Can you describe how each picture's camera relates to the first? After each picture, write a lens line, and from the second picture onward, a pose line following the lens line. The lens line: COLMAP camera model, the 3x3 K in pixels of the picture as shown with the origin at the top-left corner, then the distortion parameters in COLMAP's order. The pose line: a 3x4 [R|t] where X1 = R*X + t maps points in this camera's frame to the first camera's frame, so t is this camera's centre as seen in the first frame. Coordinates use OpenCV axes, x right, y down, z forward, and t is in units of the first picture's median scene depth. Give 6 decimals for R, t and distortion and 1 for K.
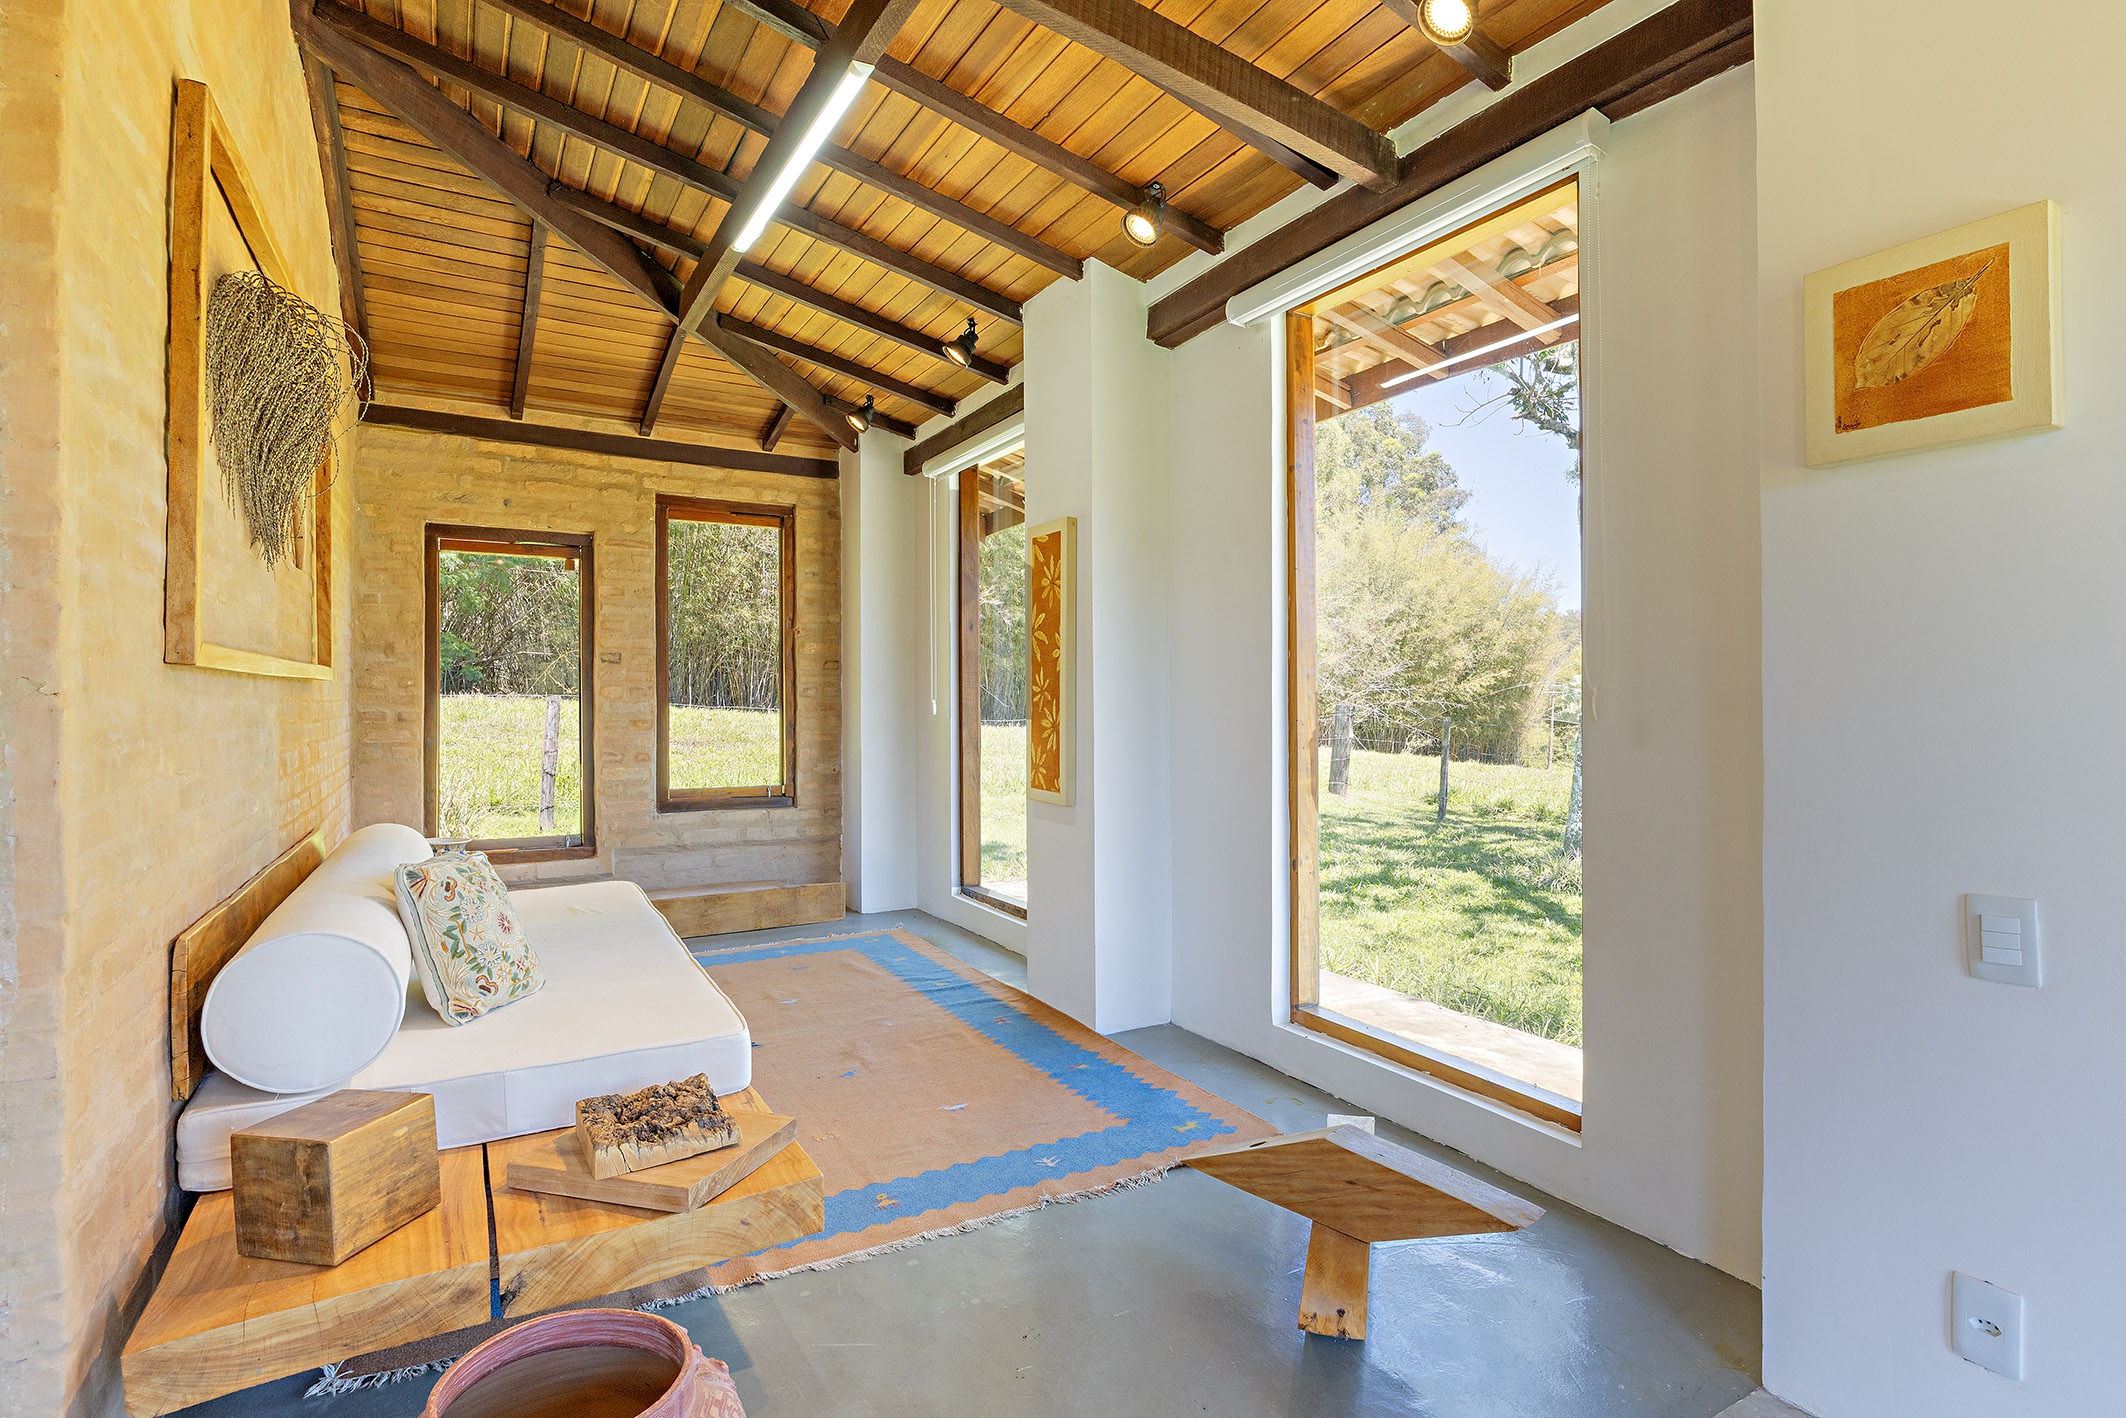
lens RADIAL K [[1007.3, 0, 1091.1], [0, 1007.3, 695.2], [0, 0, 1]] dist [-0.011479, 0.001025]
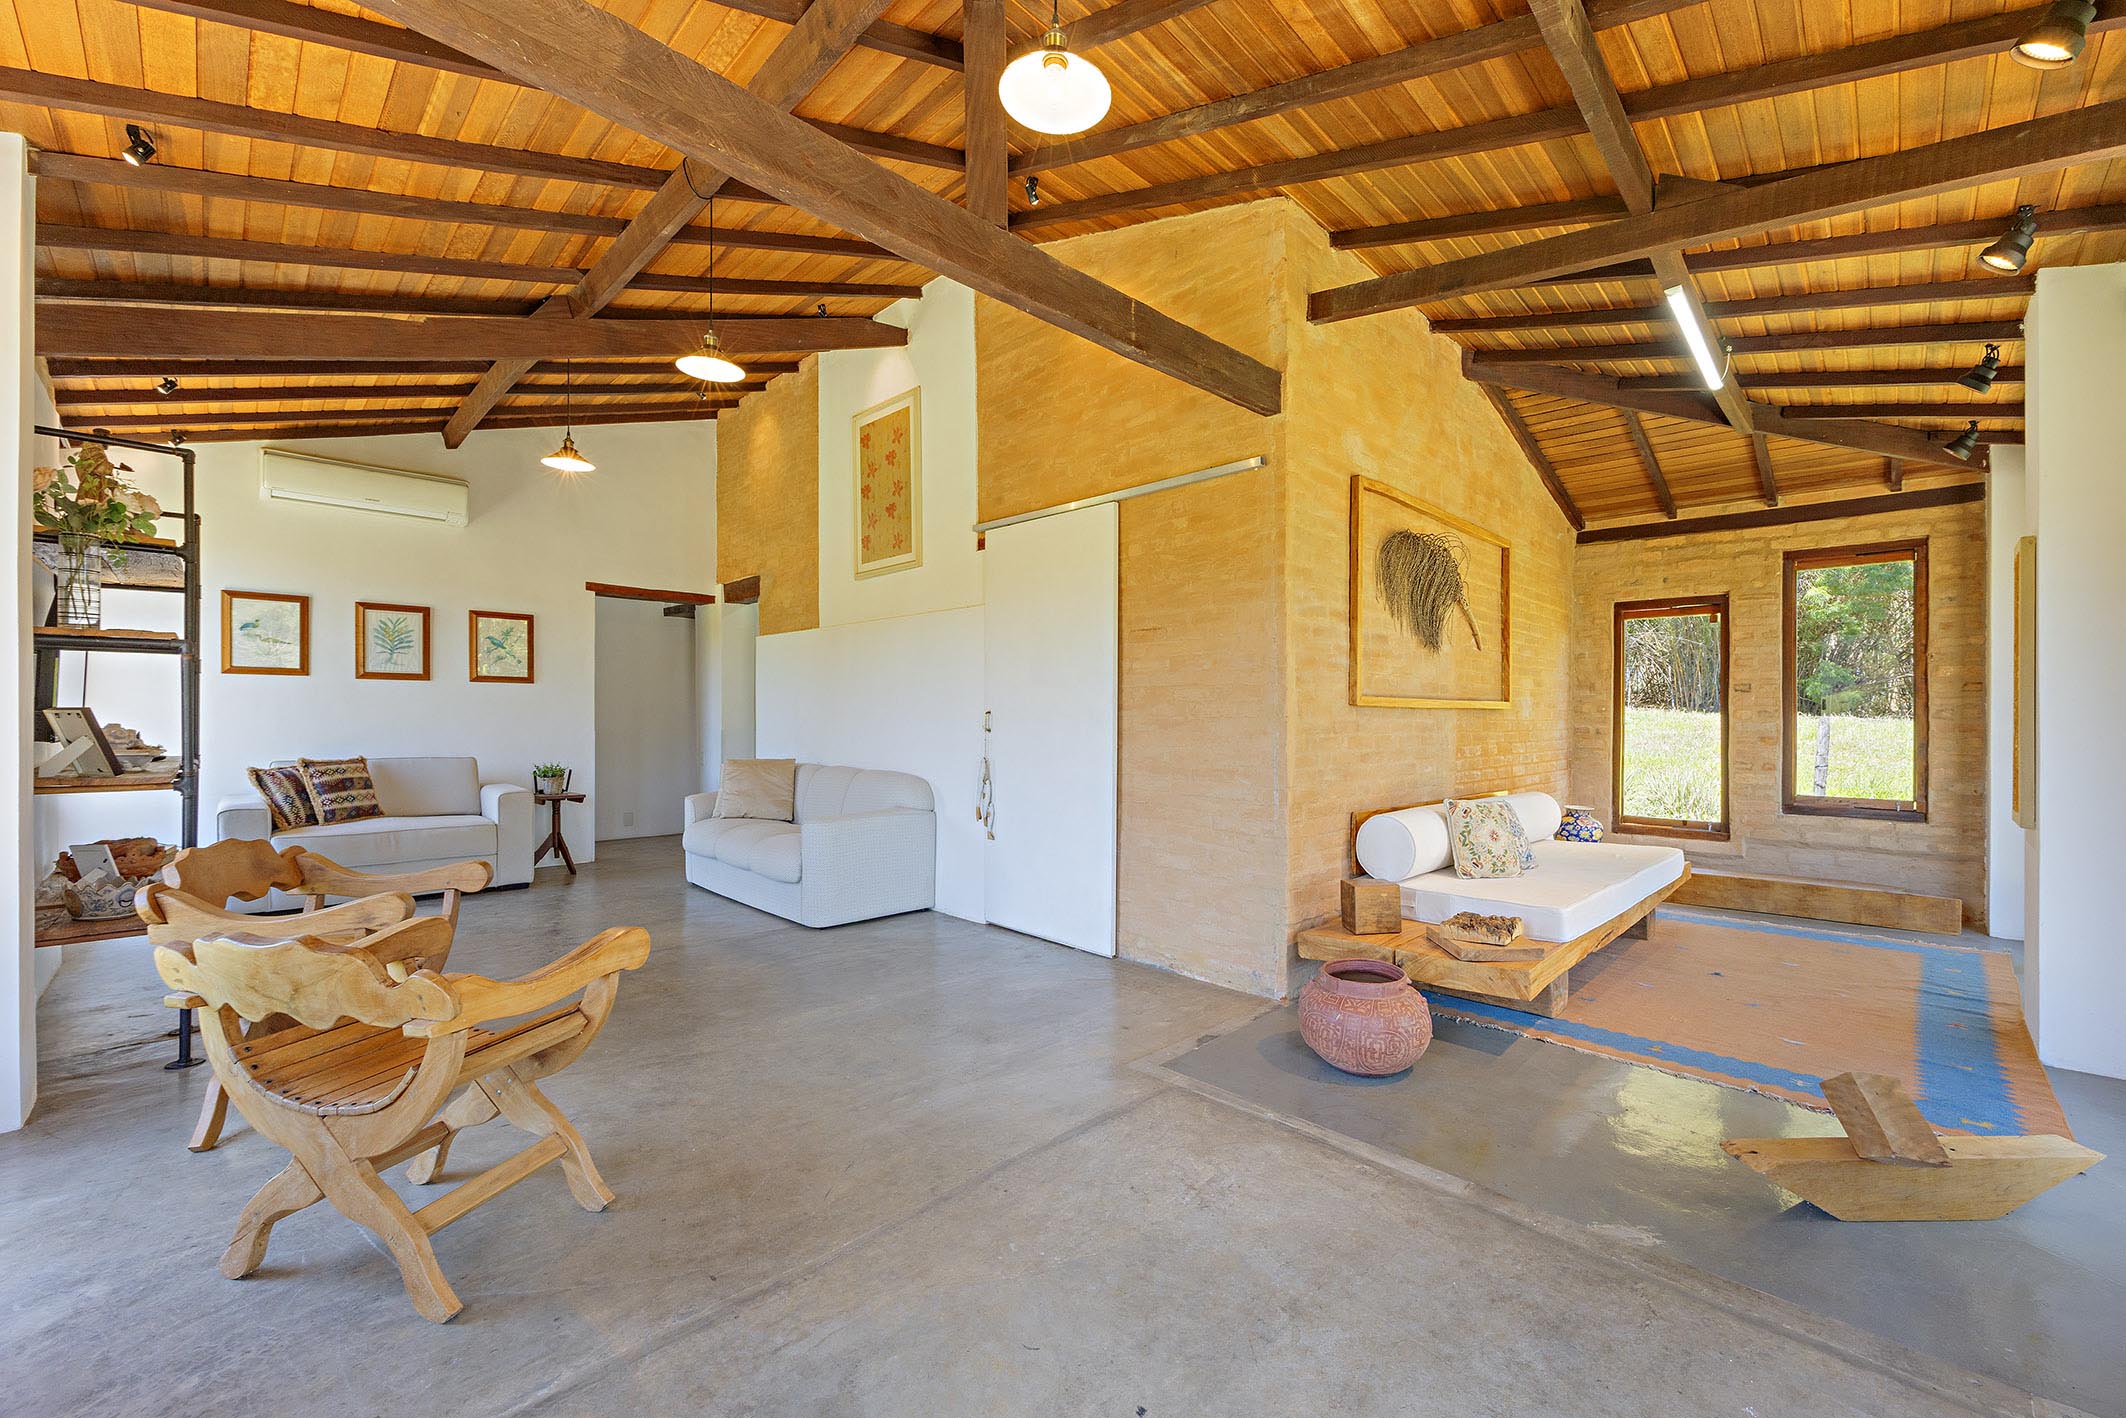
lens RADIAL K [[982.6, 0, 1082.6], [0, 982.6, 732.8], [0, 0, 1]] dist [0.001983, 0.000231]
pose [[0.212894, 0.014434, -0.976969, 0.721339], [0.000446, 0.999889, 0.014869, 0.001487], [0.977075, -0.003601, 0.212864, -0.112528]]
